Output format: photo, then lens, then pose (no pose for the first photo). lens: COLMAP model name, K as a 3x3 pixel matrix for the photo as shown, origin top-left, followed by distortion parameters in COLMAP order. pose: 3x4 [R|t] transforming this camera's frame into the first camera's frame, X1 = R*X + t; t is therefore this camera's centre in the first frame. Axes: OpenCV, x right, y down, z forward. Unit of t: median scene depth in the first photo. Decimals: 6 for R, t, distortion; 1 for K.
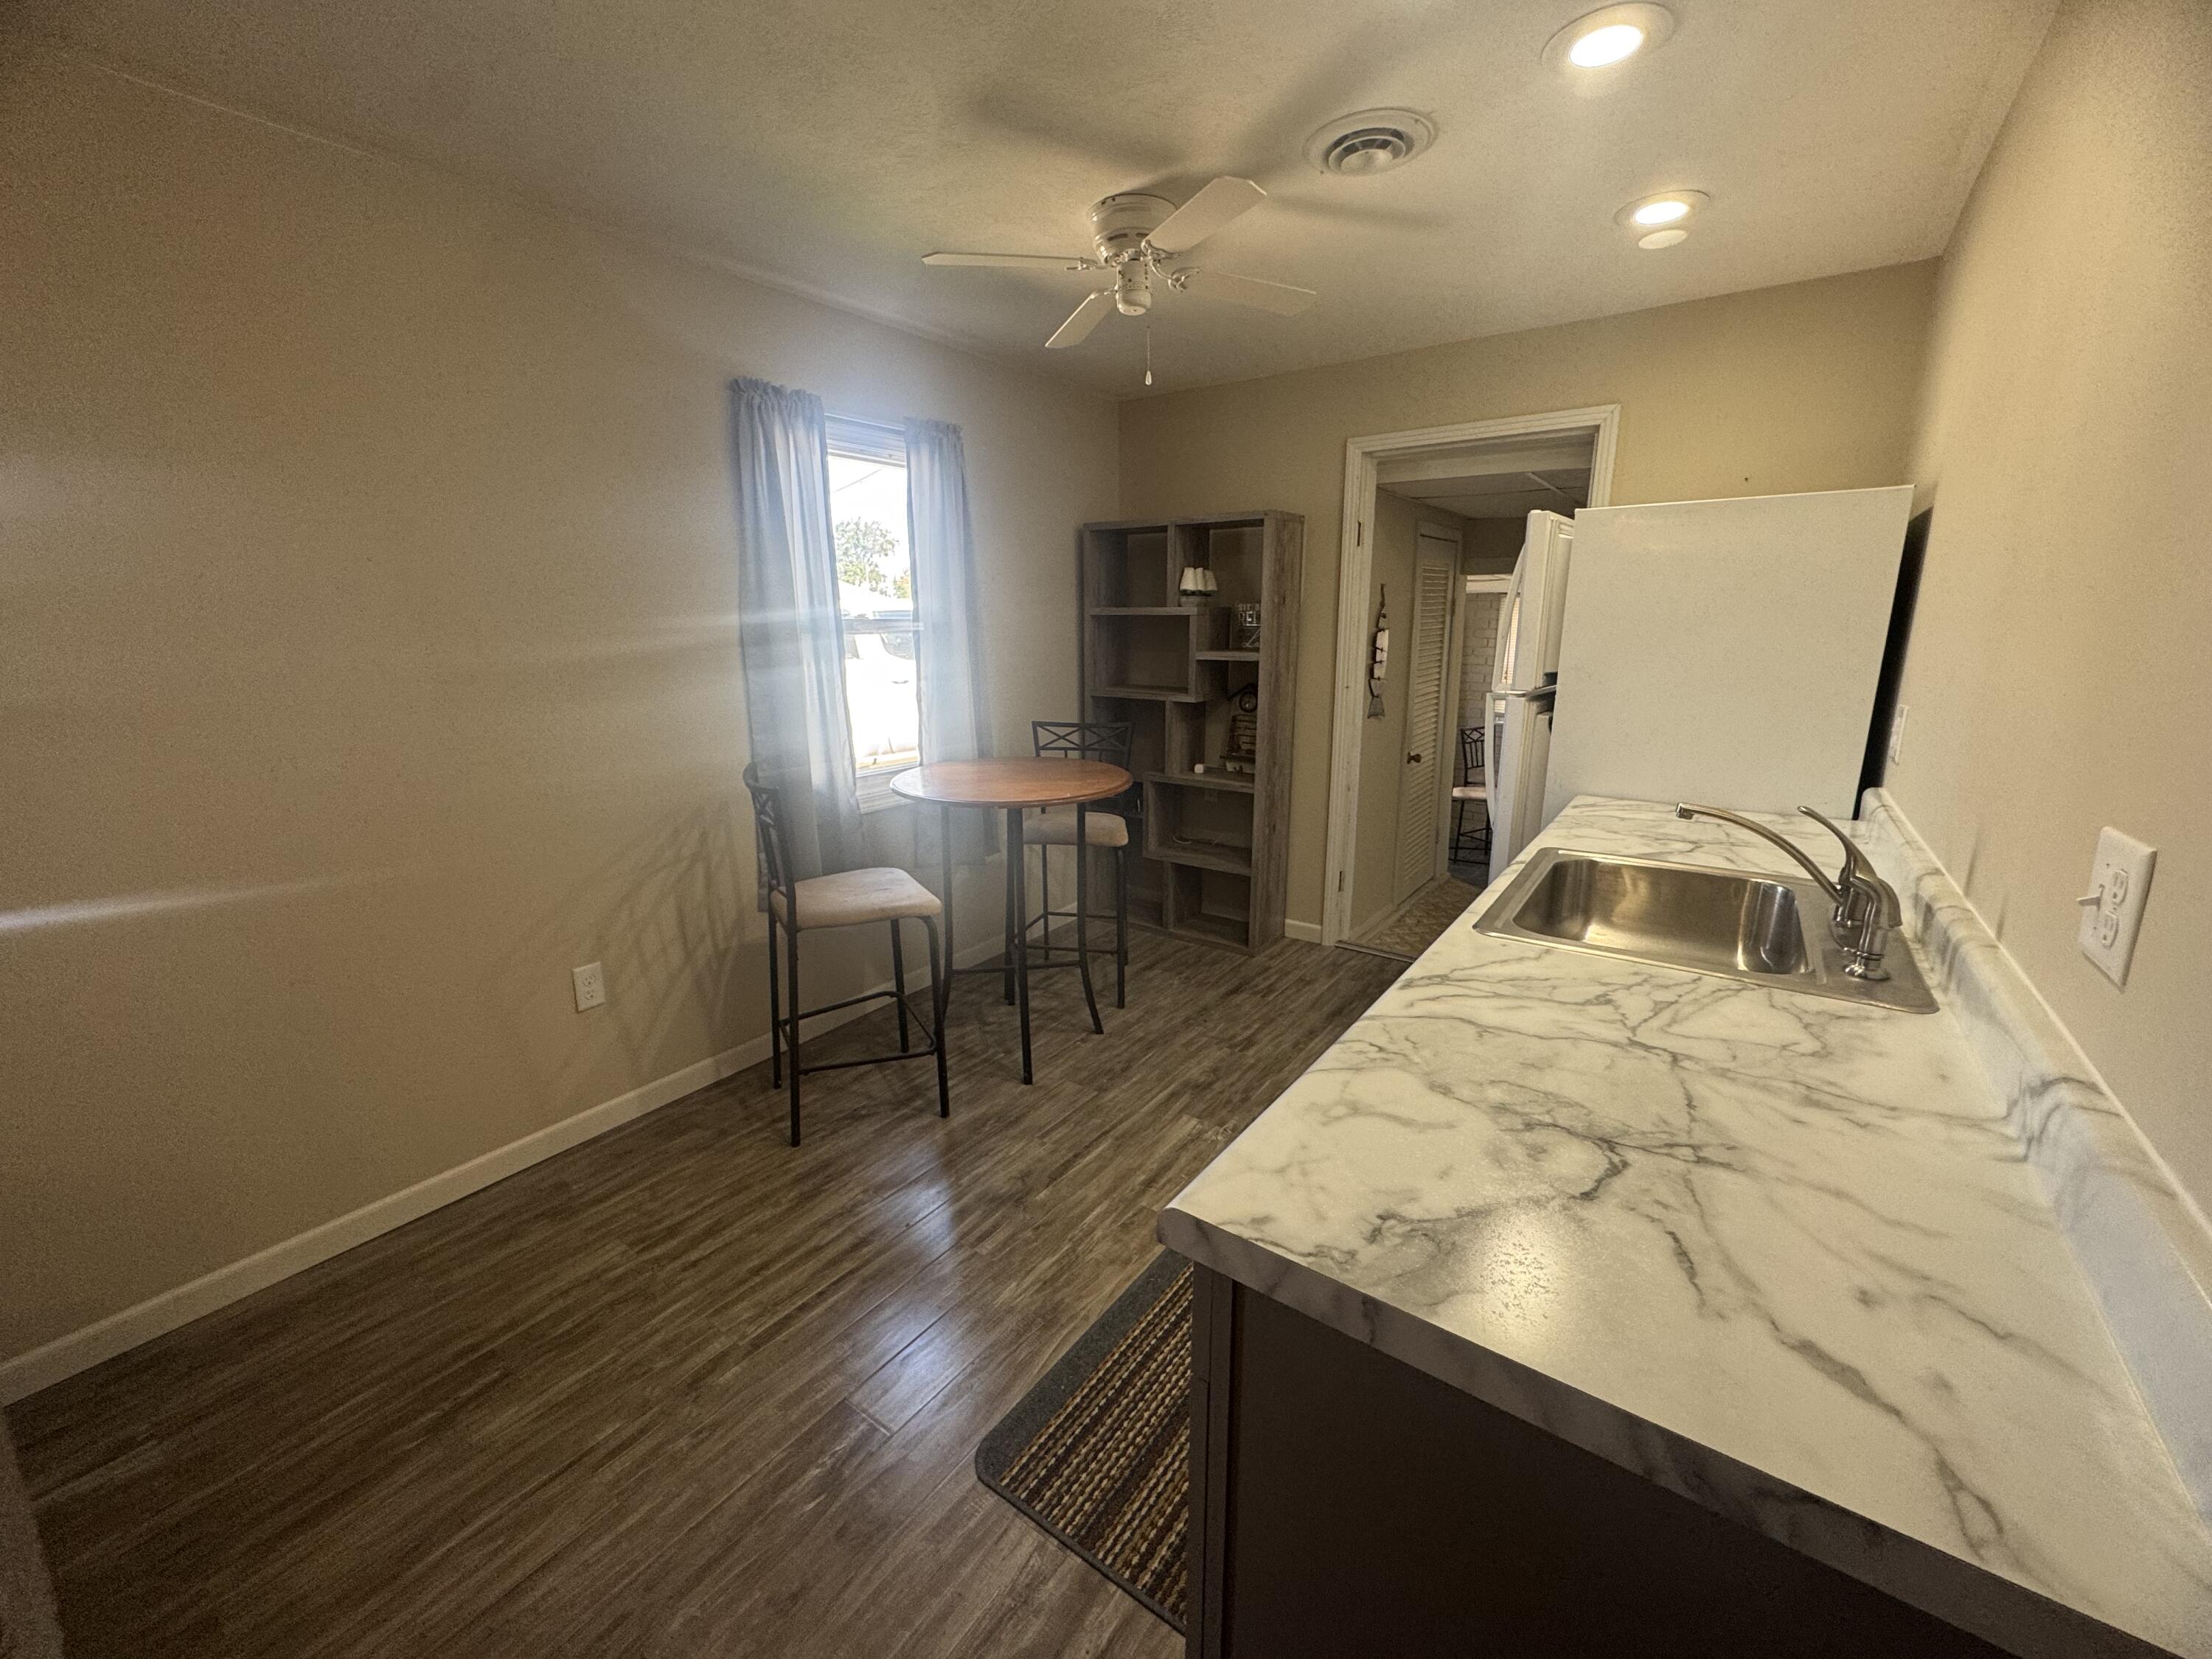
lens RADIAL K [[874.8, 0, 1108.3], [0, 874.8, 820.4], [0, 0, 1]] dist [0.001325, 0.000120]
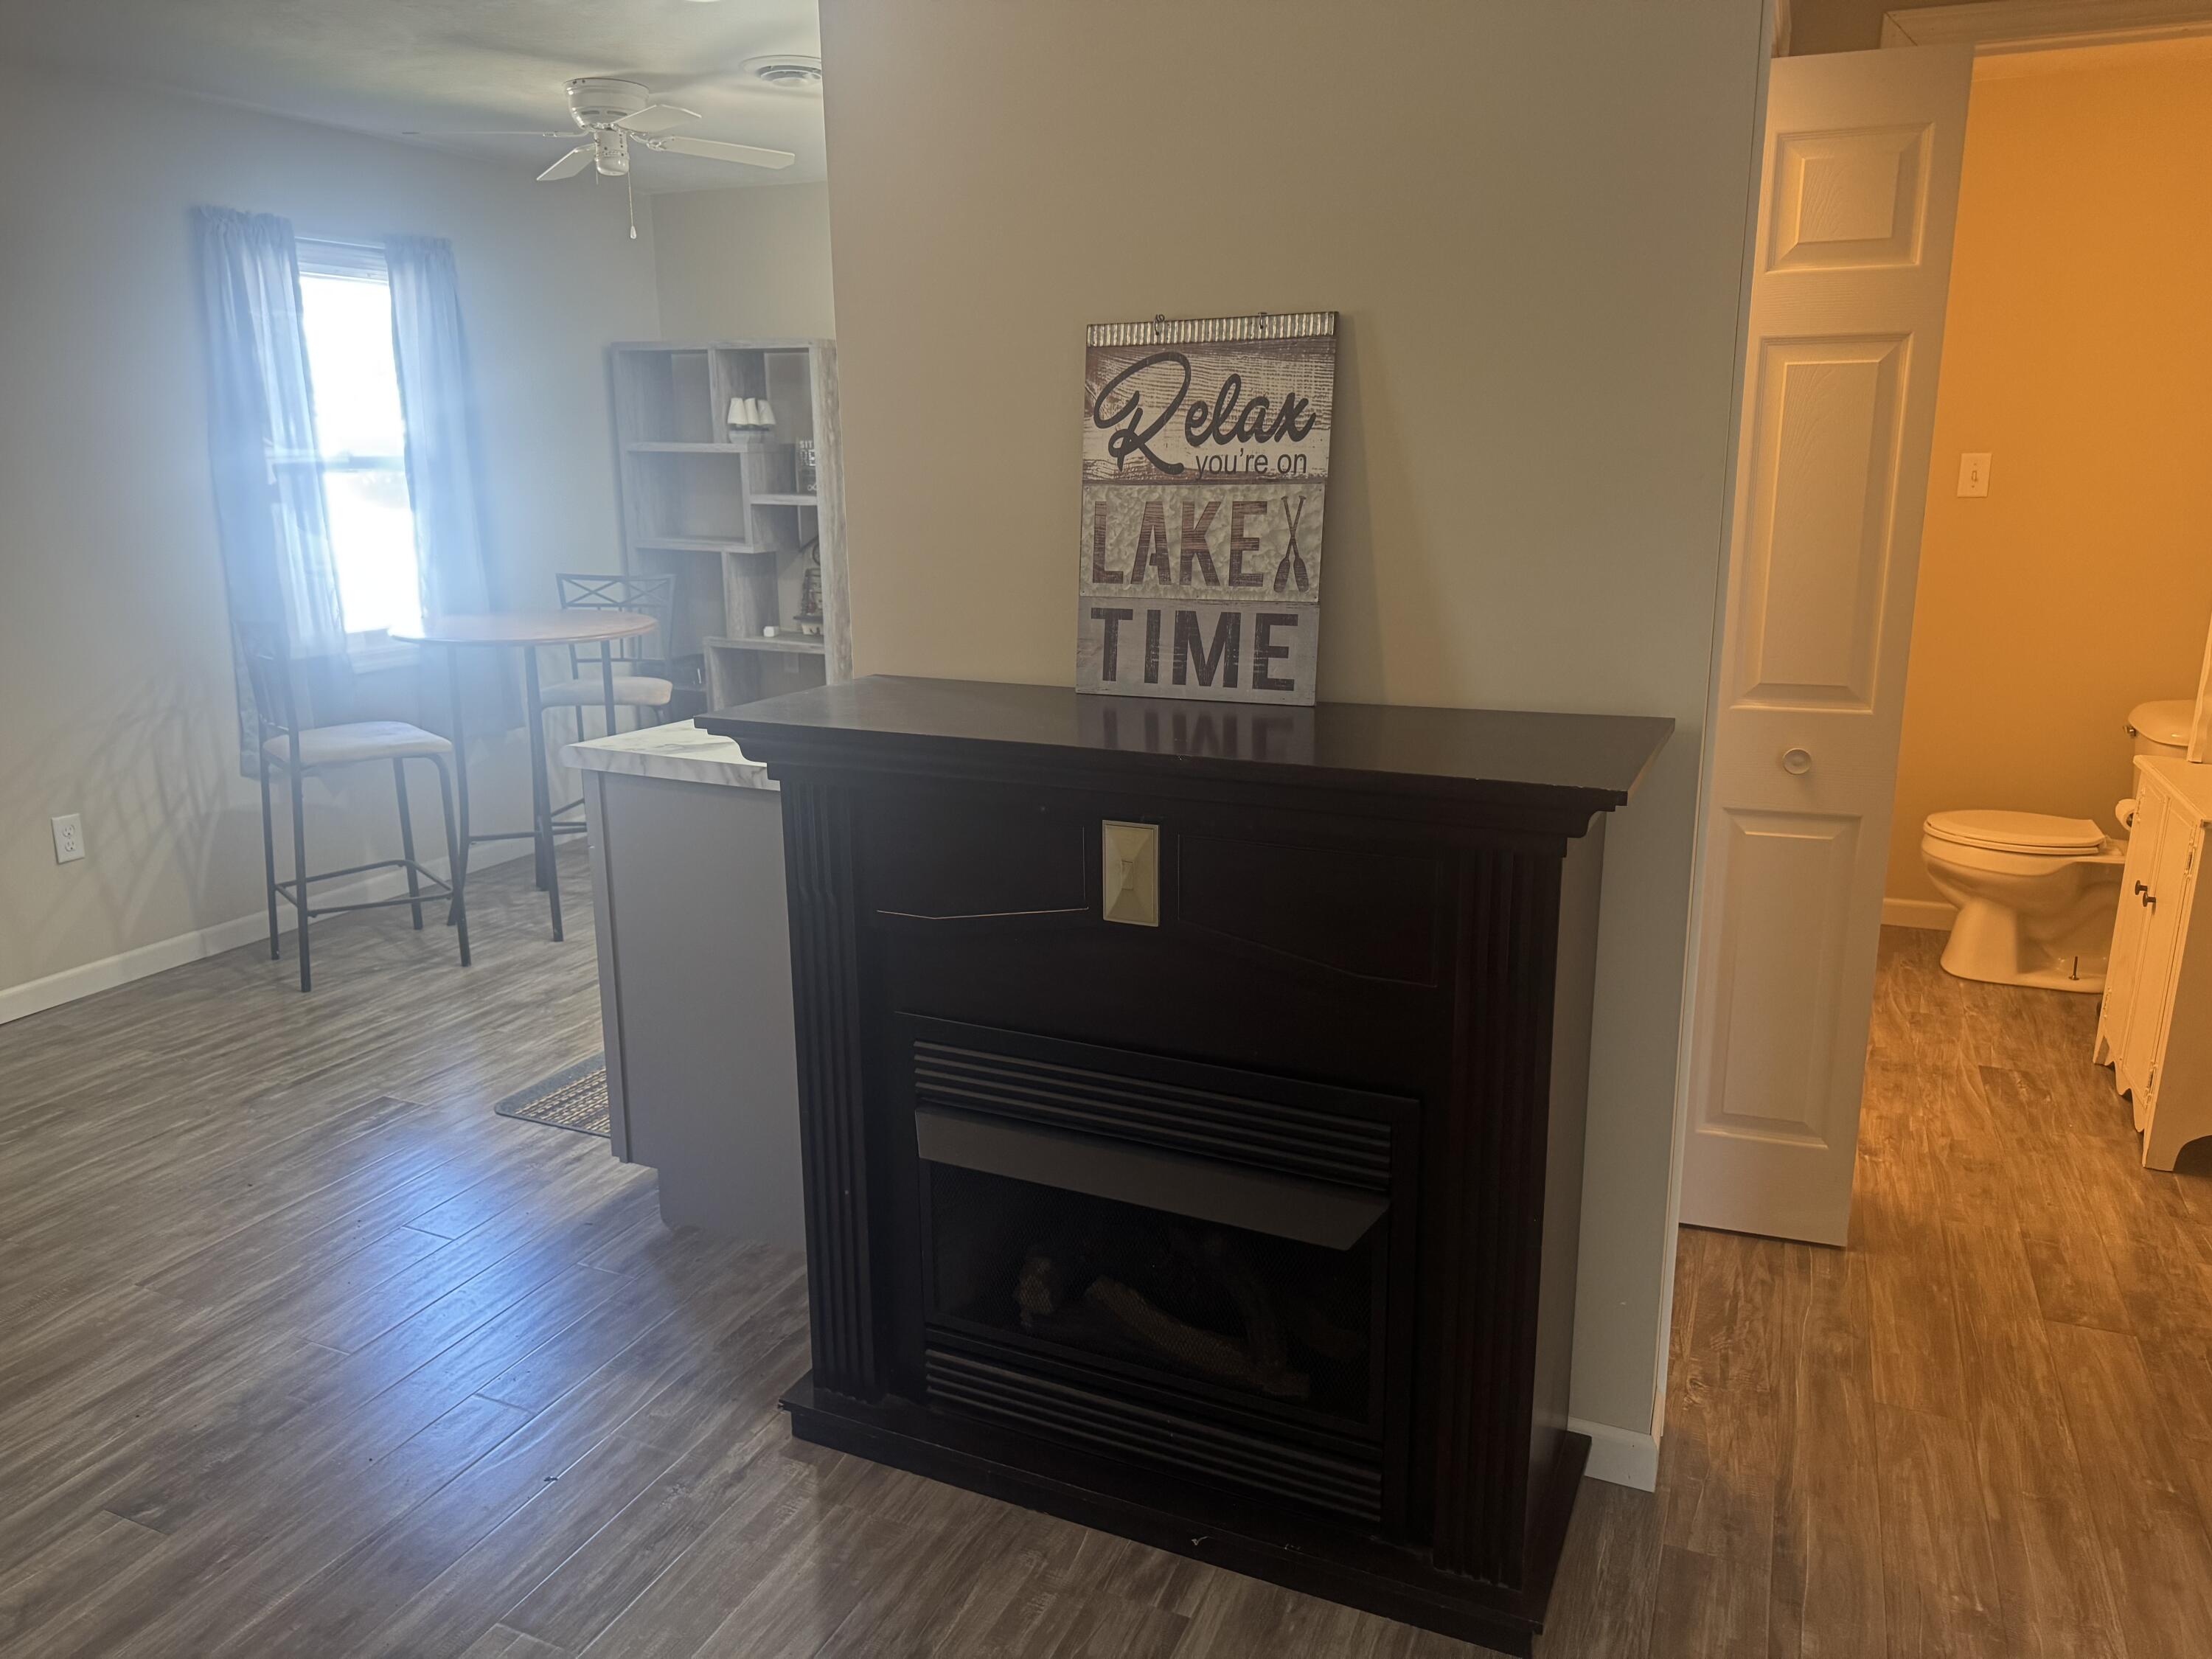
lens RADIAL K [[1573.7, 0, 1106.0], [0, 1573.7, 829.5], [0, 0, 1]] dist [0.046879, -0.065929]
pose [[0.979757, -0.042091, 0.195715, 0.164822], [0.039341, 0.999065, 0.017921, 0.169849], [-0.196287, -0.009859, 0.980497, -0.829377]]
